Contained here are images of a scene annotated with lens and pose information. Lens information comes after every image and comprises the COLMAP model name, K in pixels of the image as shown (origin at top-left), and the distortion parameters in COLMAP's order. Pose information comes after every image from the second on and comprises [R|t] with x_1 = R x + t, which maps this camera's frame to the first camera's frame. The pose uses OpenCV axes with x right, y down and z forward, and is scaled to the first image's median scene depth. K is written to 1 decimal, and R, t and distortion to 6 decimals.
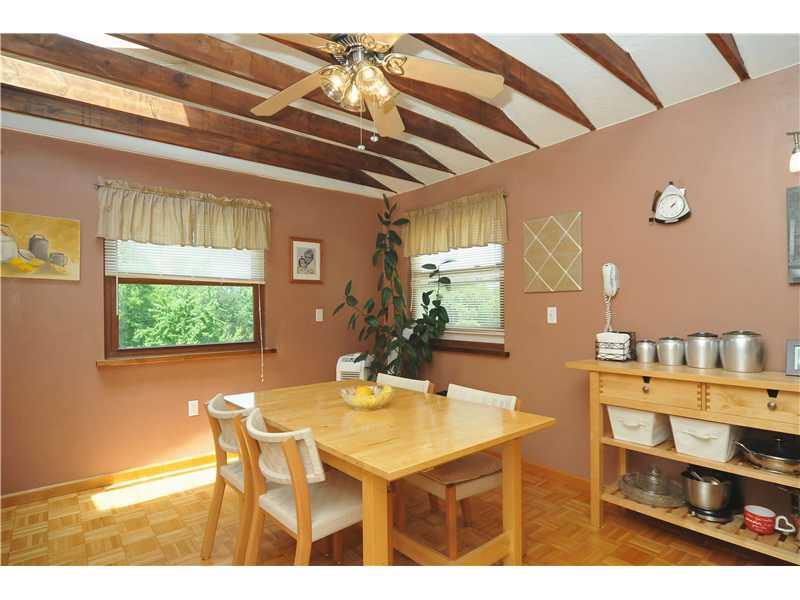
lens RADIAL K [[436.2, 0, 400.0], [0, 436.2, 300.0], [0, 0, 1]] dist [-0.002774, -0.000458]
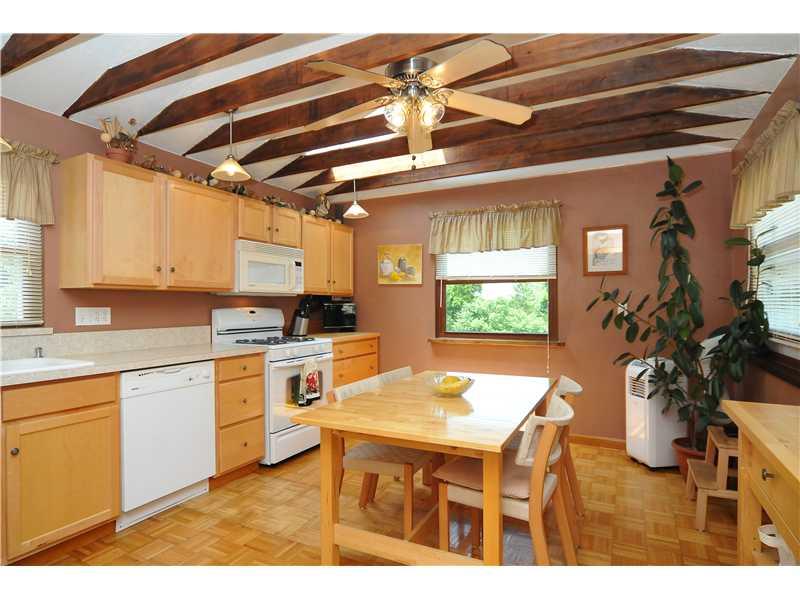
lens RADIAL K [[436.2, 0, 400.0], [0, 436.2, 300.0], [0, 0, 1]] dist [-0.002774, -0.000458]
pose [[0.397553, -0.004740, -0.917567, 0.566819], [0.016375, 0.999864, 0.001929, 0.006021], [0.917433, -0.015792, 0.397576, 0.298595]]
